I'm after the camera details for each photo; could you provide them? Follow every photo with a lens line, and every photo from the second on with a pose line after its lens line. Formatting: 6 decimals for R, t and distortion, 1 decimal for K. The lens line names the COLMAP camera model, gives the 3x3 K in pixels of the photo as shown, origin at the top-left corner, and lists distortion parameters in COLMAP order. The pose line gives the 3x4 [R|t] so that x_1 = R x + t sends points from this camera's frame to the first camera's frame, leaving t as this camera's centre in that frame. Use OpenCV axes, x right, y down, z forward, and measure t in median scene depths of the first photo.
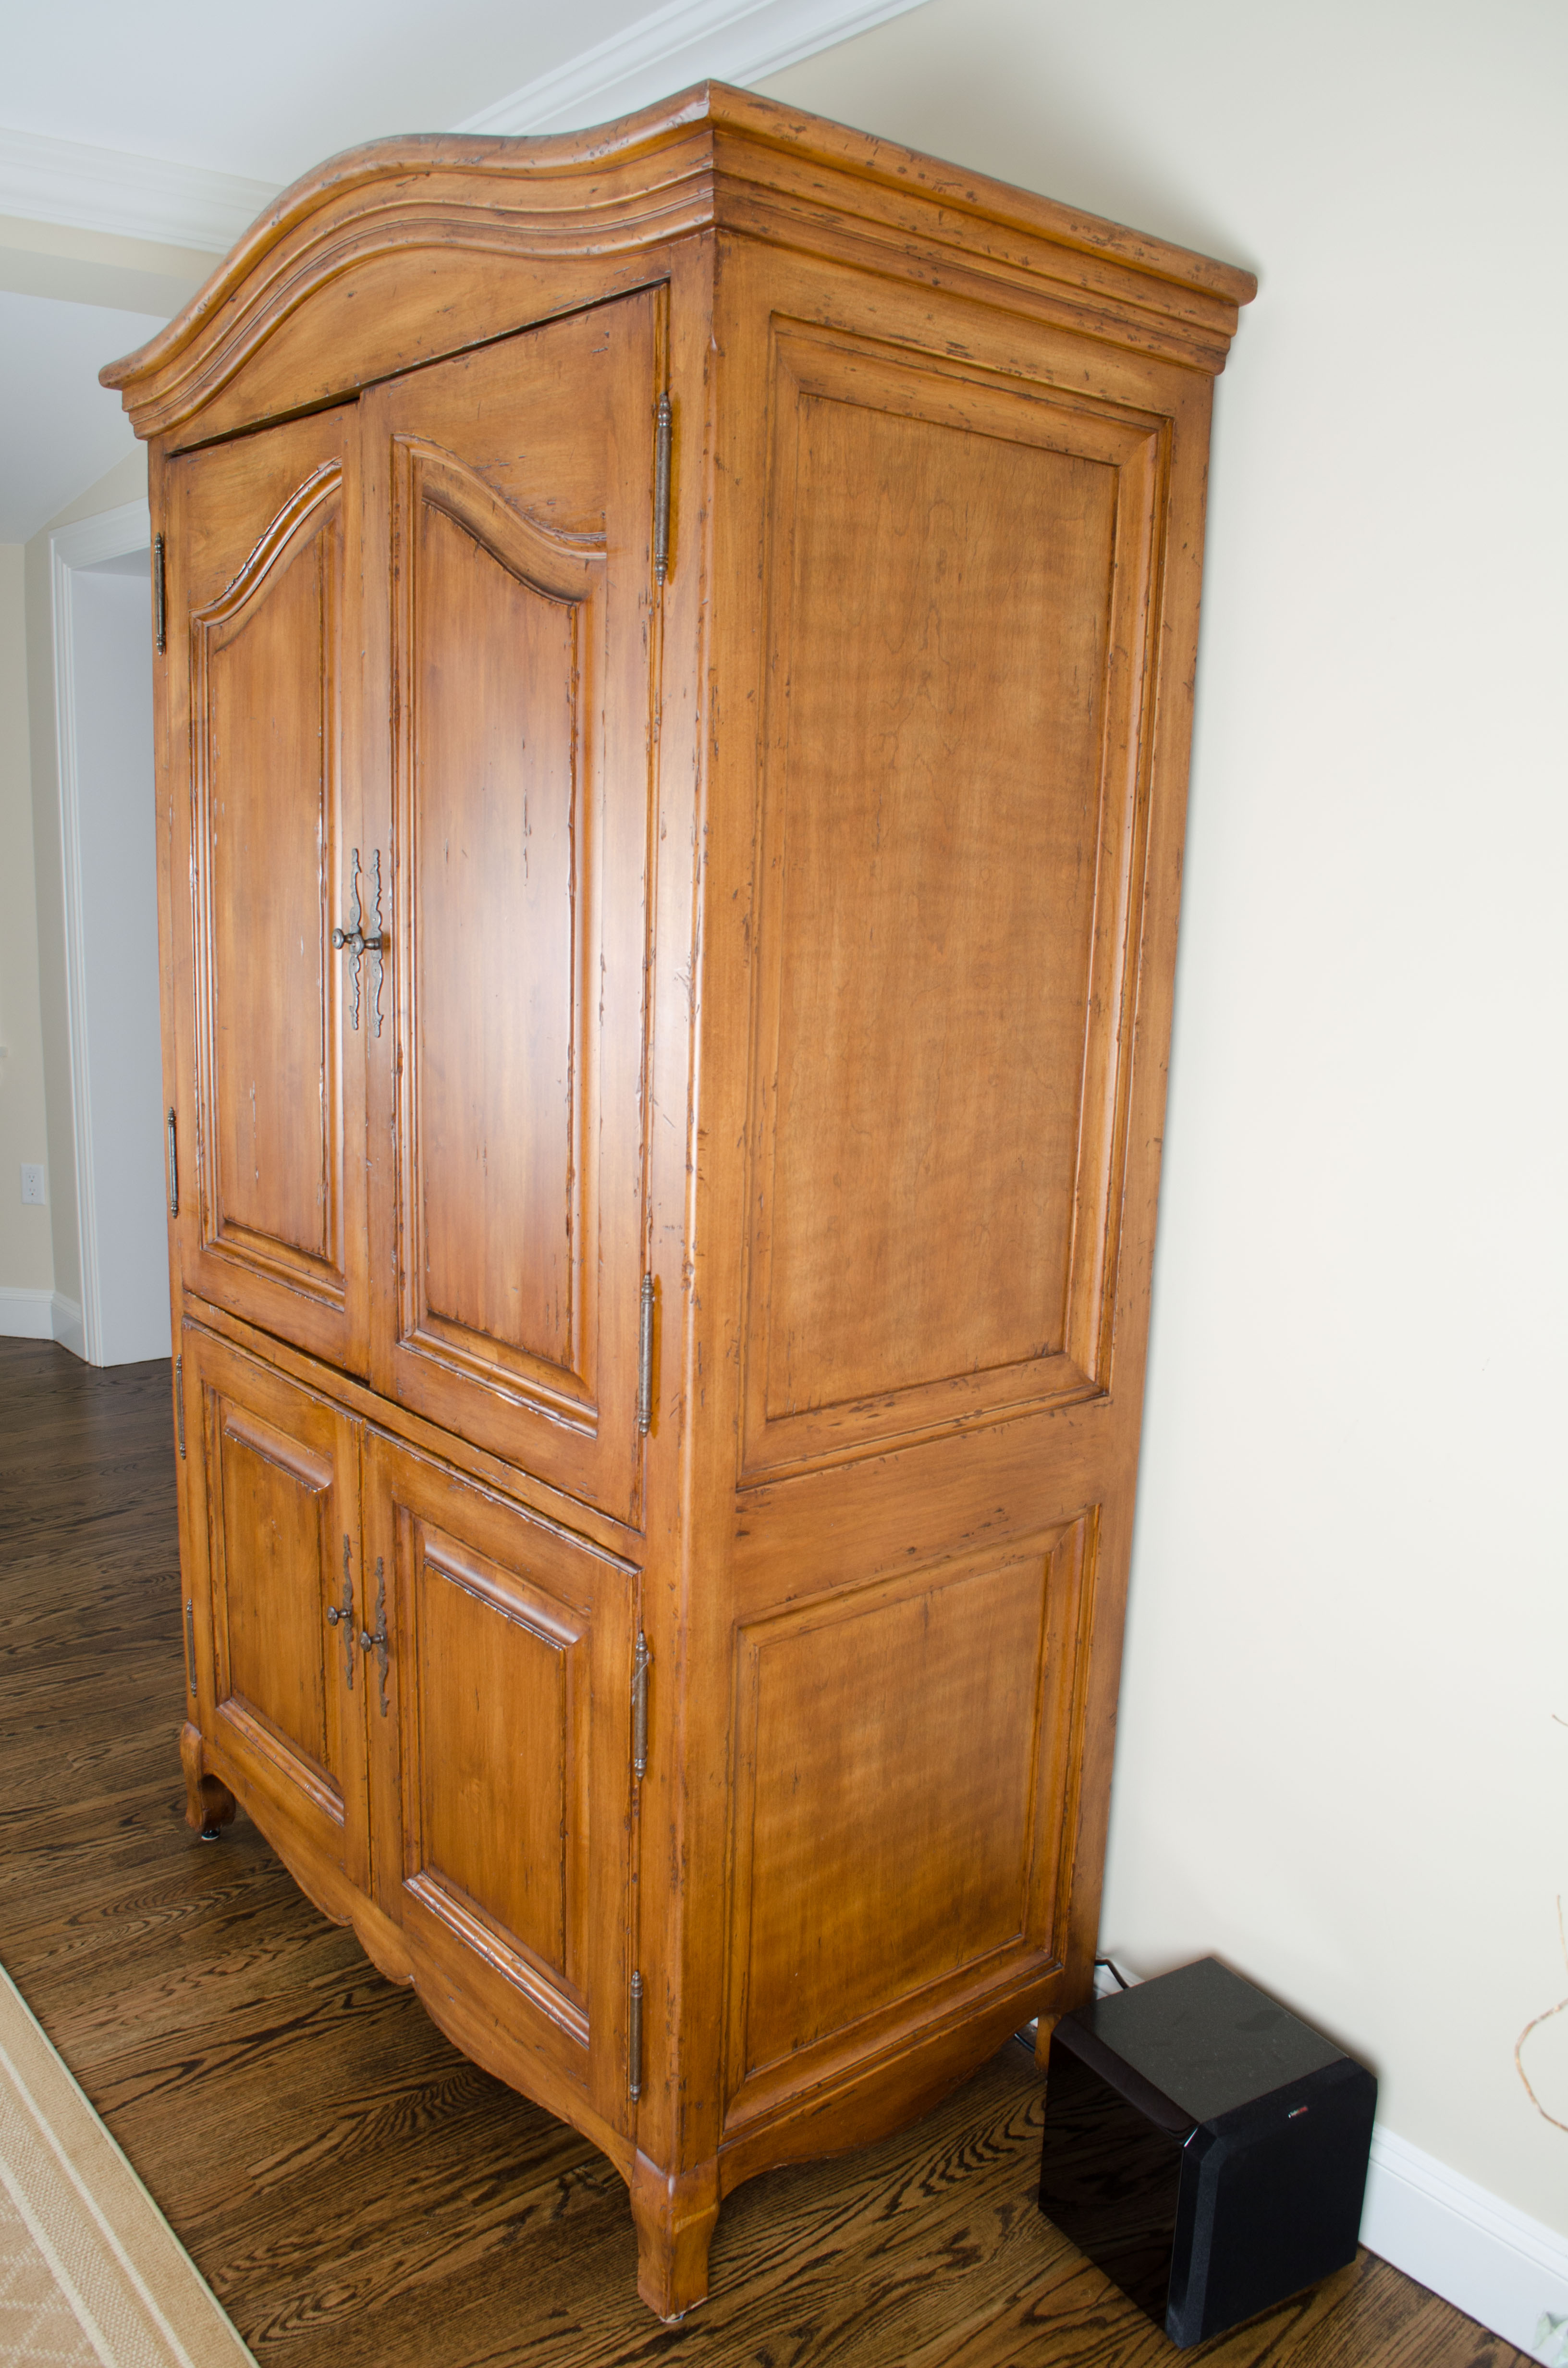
lens RADIAL K [[1858.4, 0, 771.1], [0, 1858.4, 1215.6], [0, 0, 1]] dist [-0.088253, 0.017725]
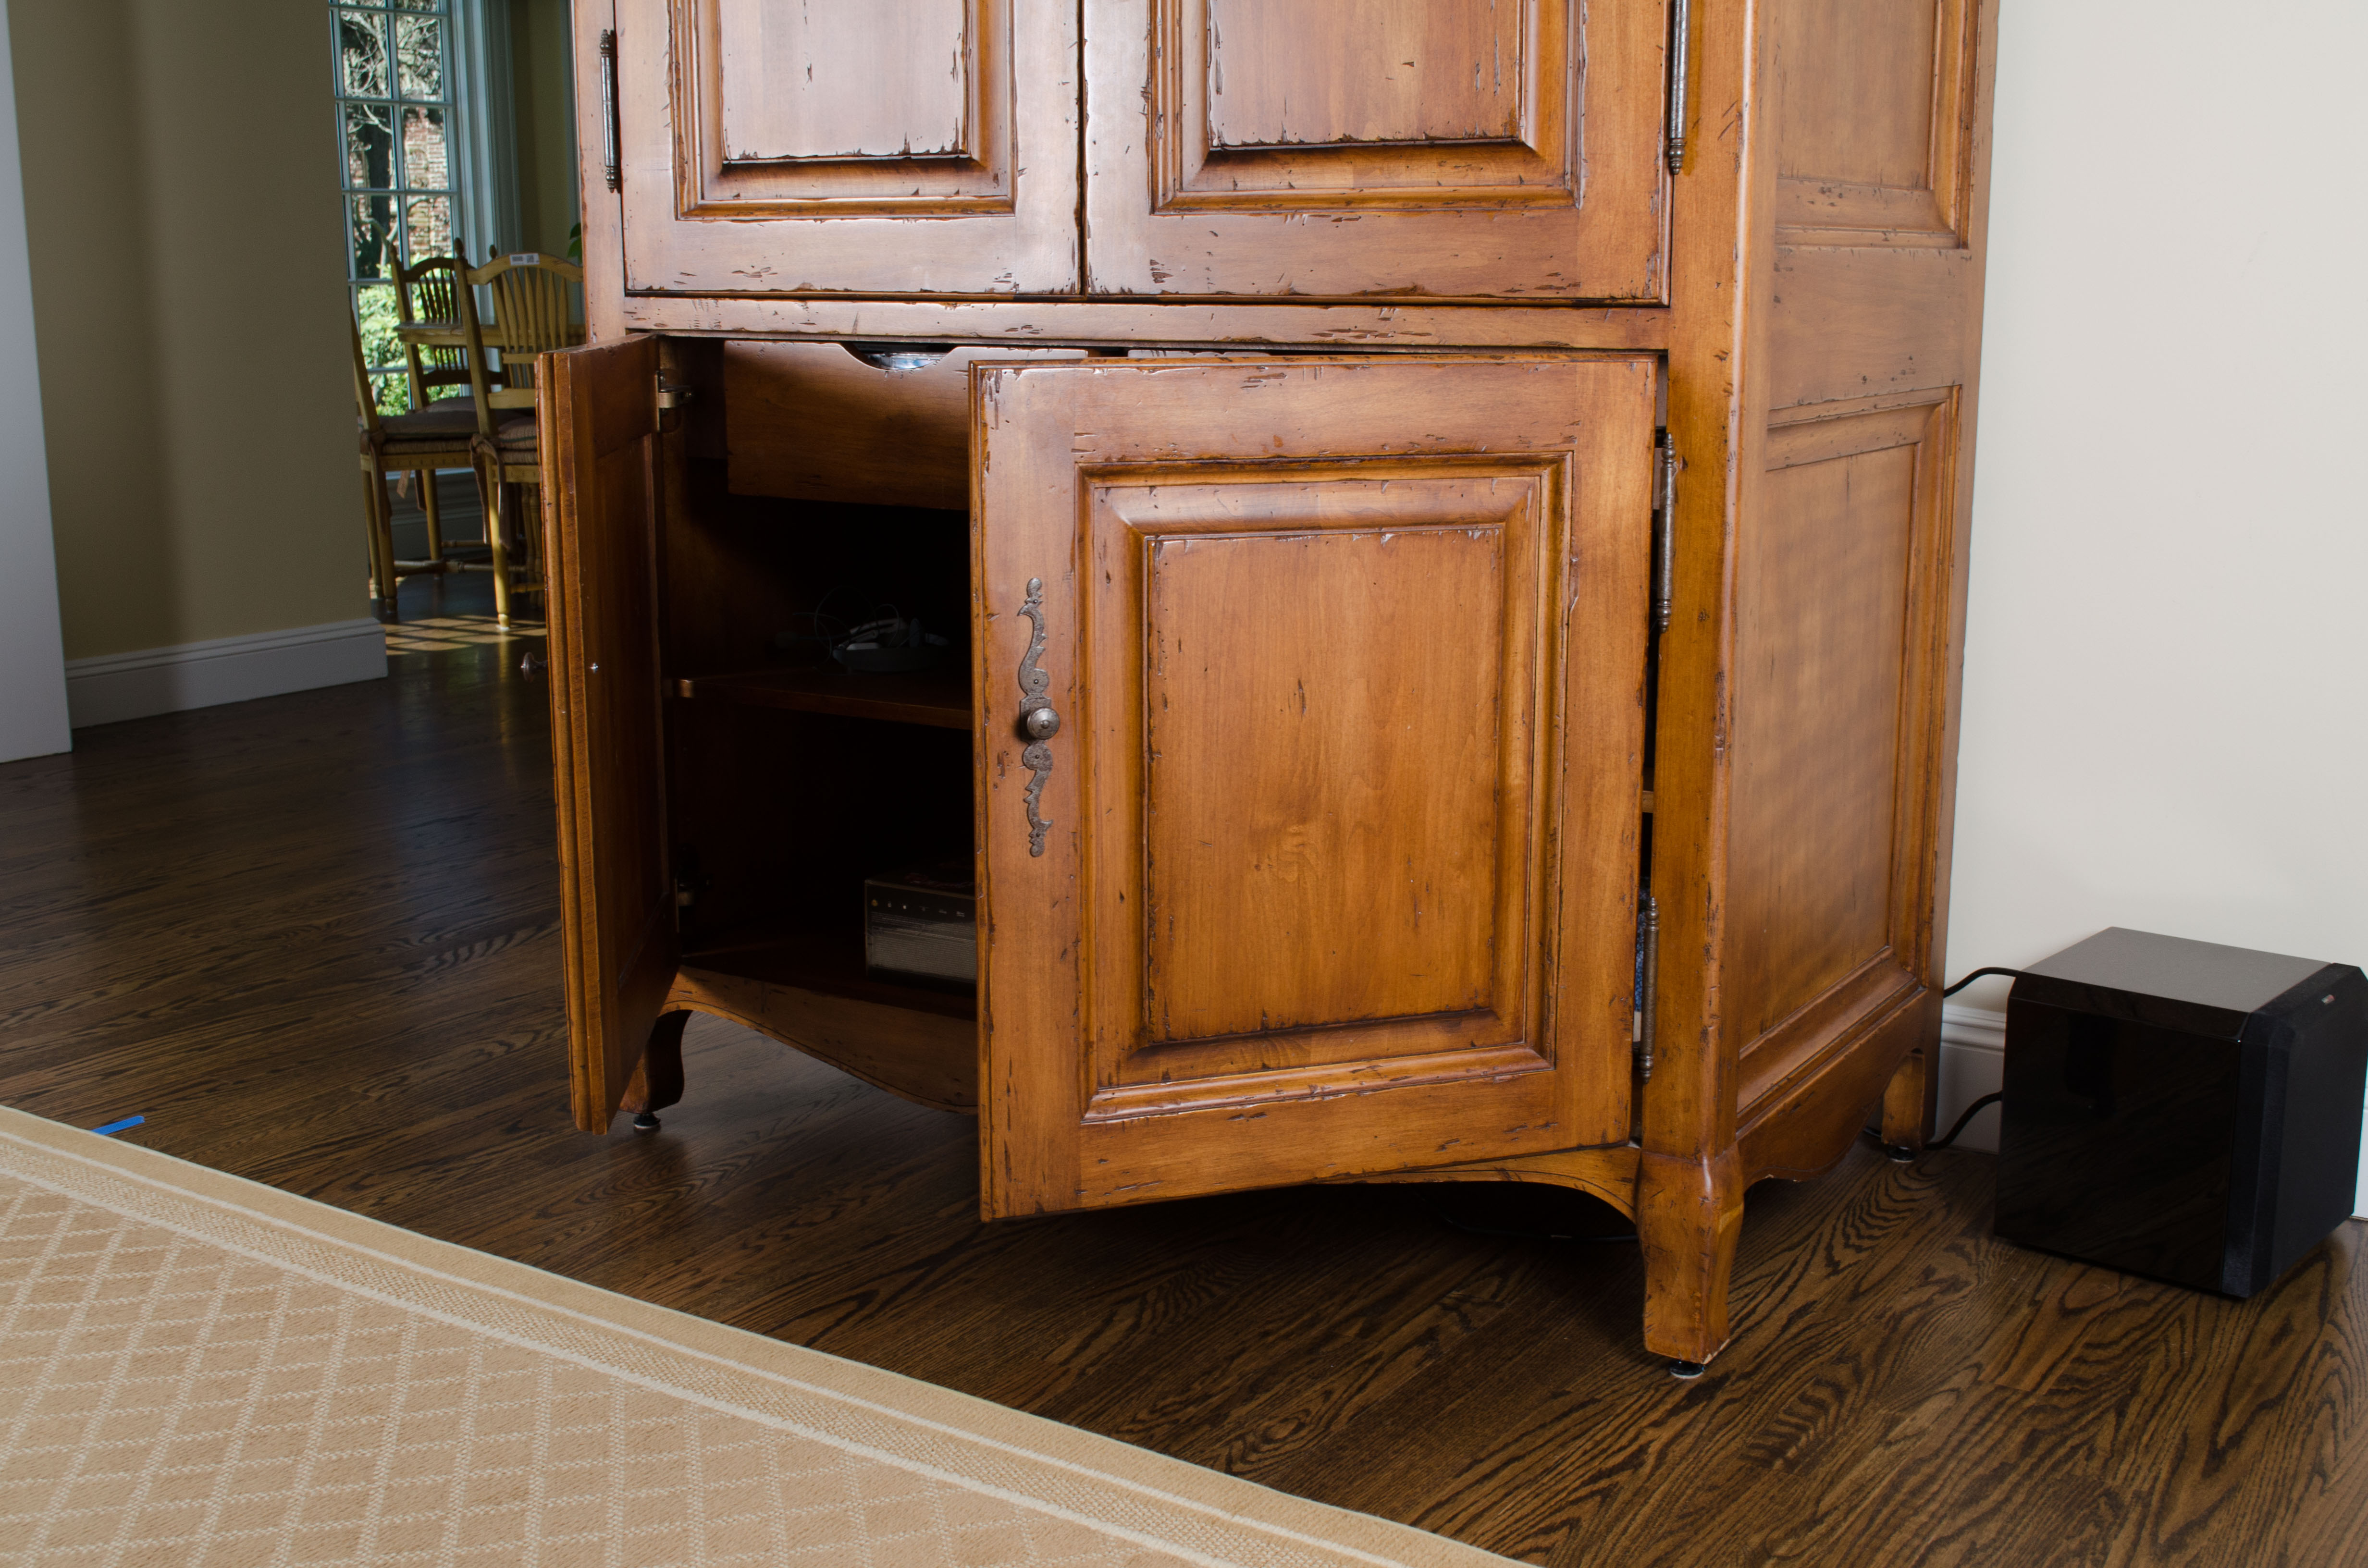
lens RADIAL K [[2607.3, 0, 1206.5], [0, 2607.3, 797.0], [0, 0, 1]] dist [-0.053885, 0.000000]
pose [[0.949289, -0.093696, 0.300120, -0.559899], [0.093395, 0.995510, 0.015383, 0.313863], [-0.300214, 0.013426, 0.953777, -0.025125]]
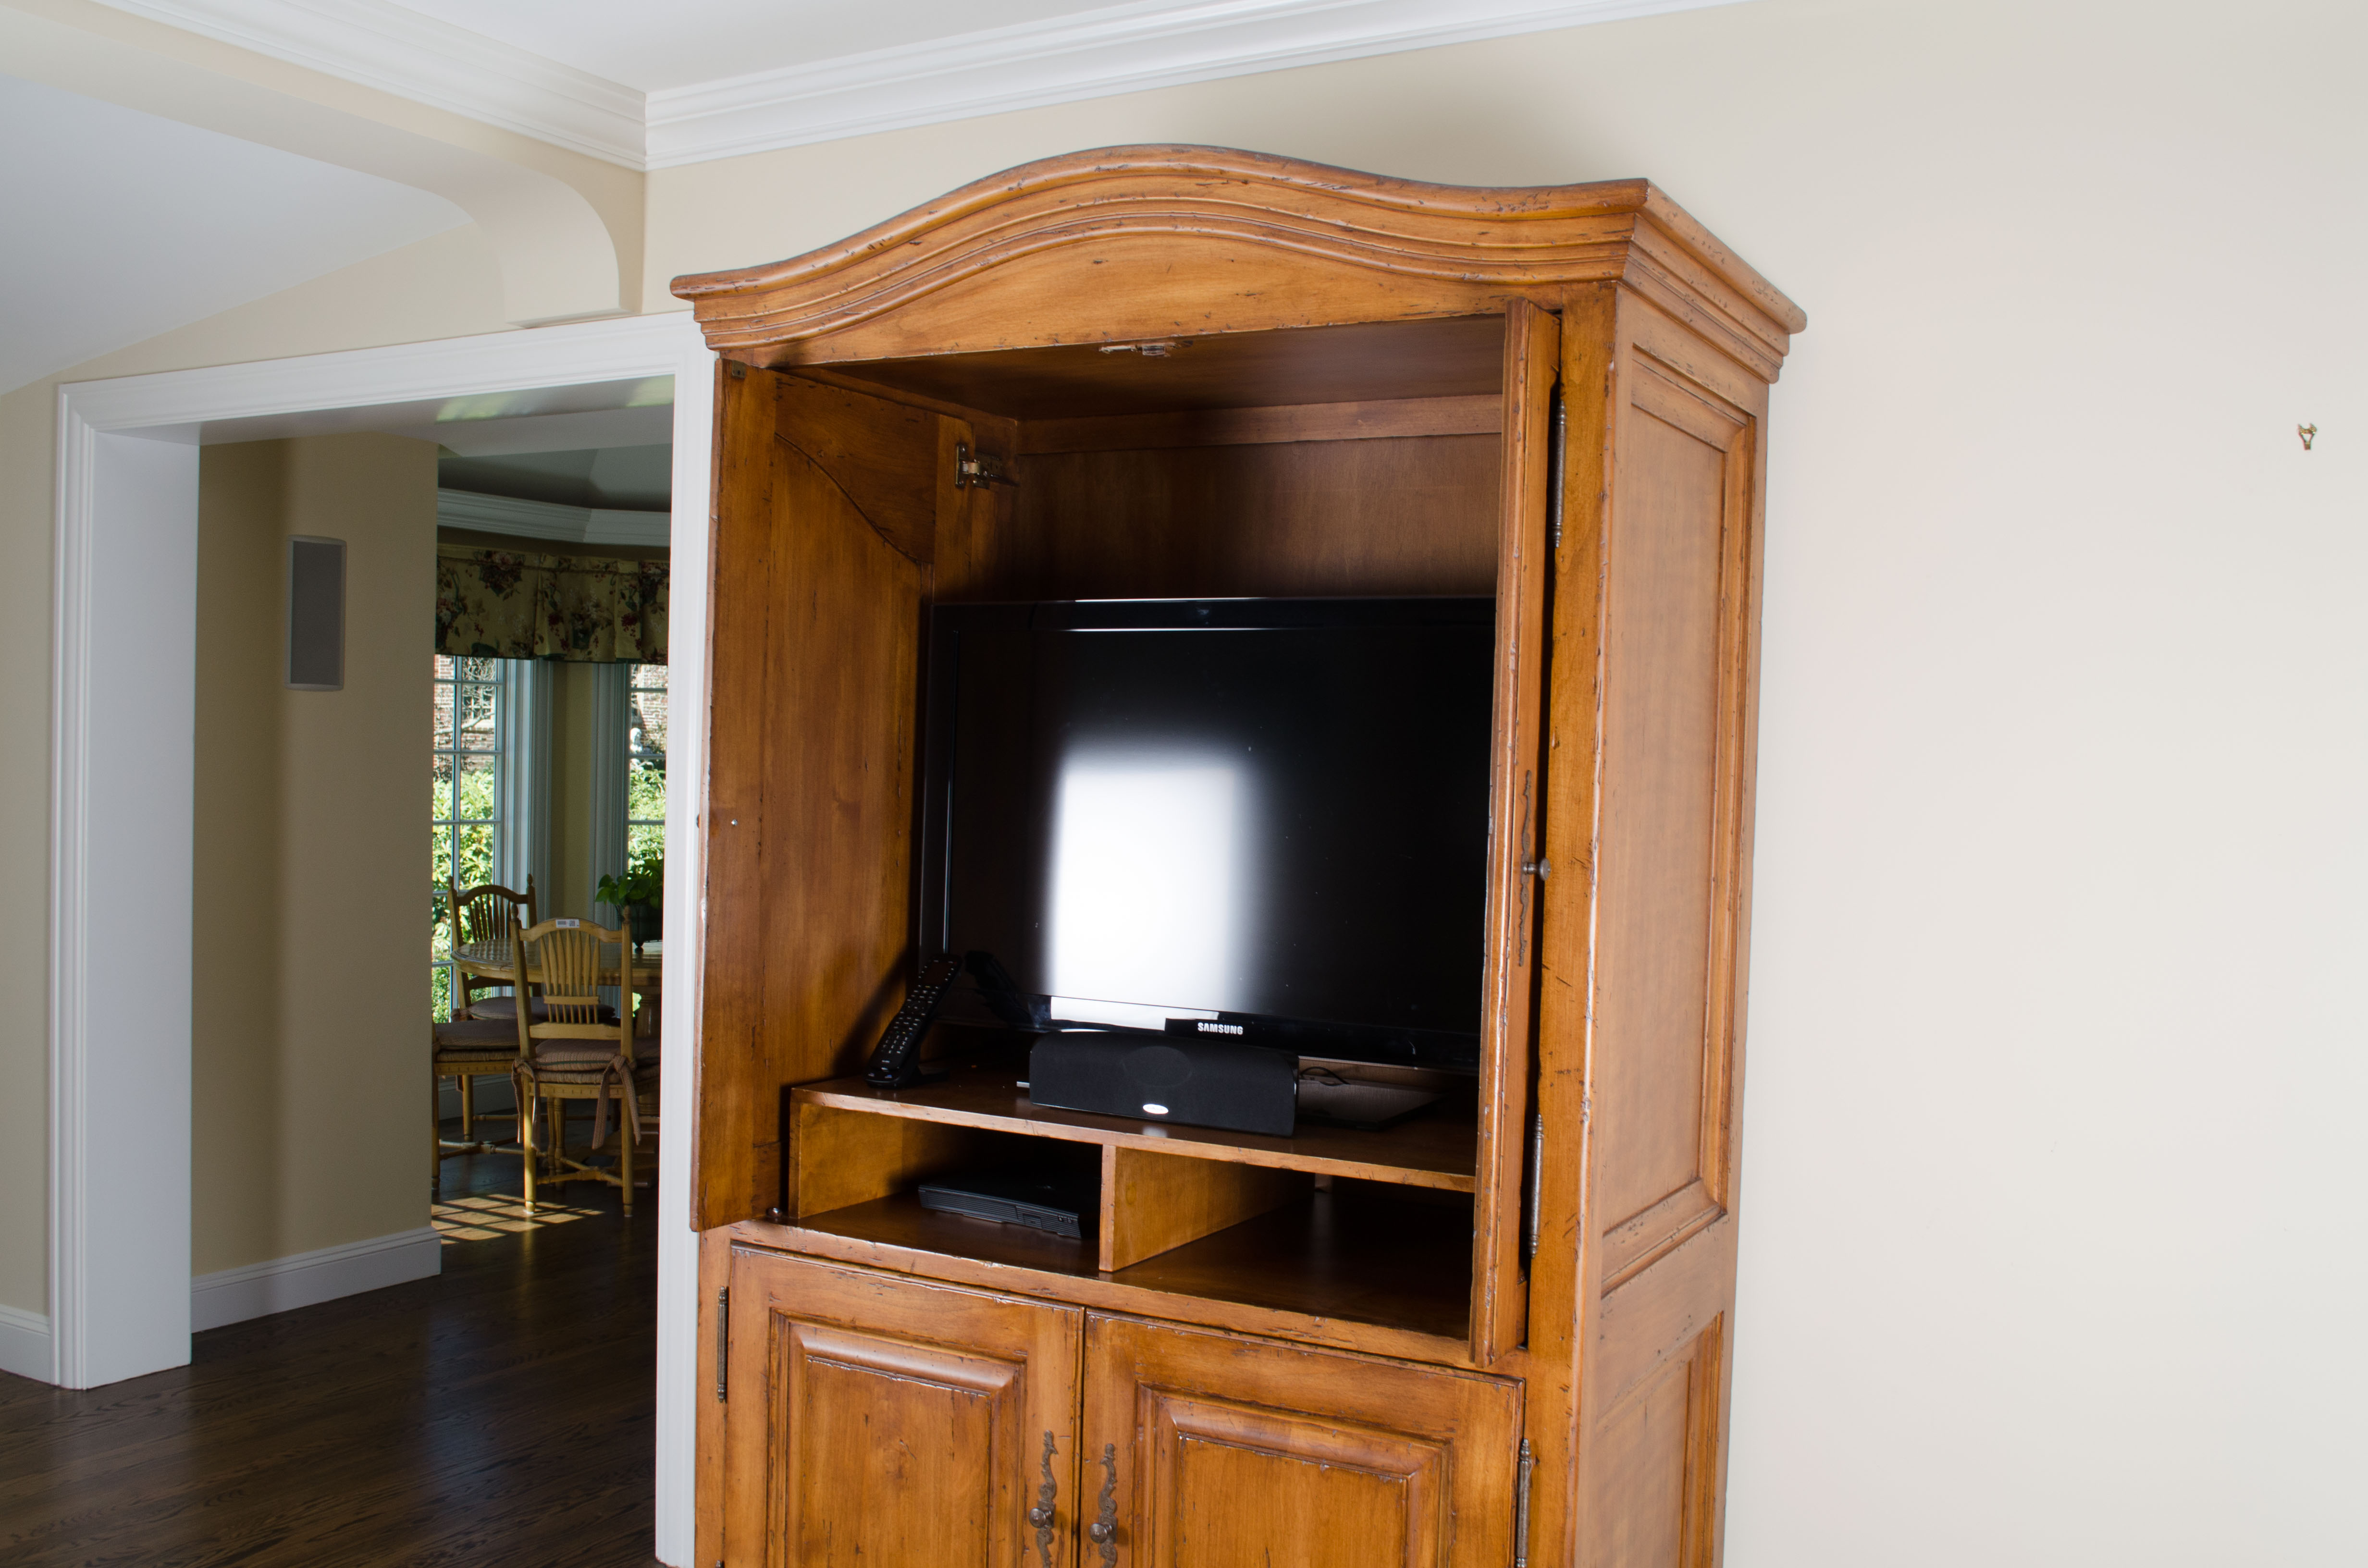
lens RADIAL K [[2163.1, 0, 1203.0], [0, 2163.1, 796.2], [0, 0, 1]] dist [-0.071312, 0.000000]
pose [[0.927960, -0.011709, 0.372495, -0.662507], [0.076149, 0.984376, -0.158759, 0.029302], [-0.364817, 0.175687, 0.914354, -0.173683]]
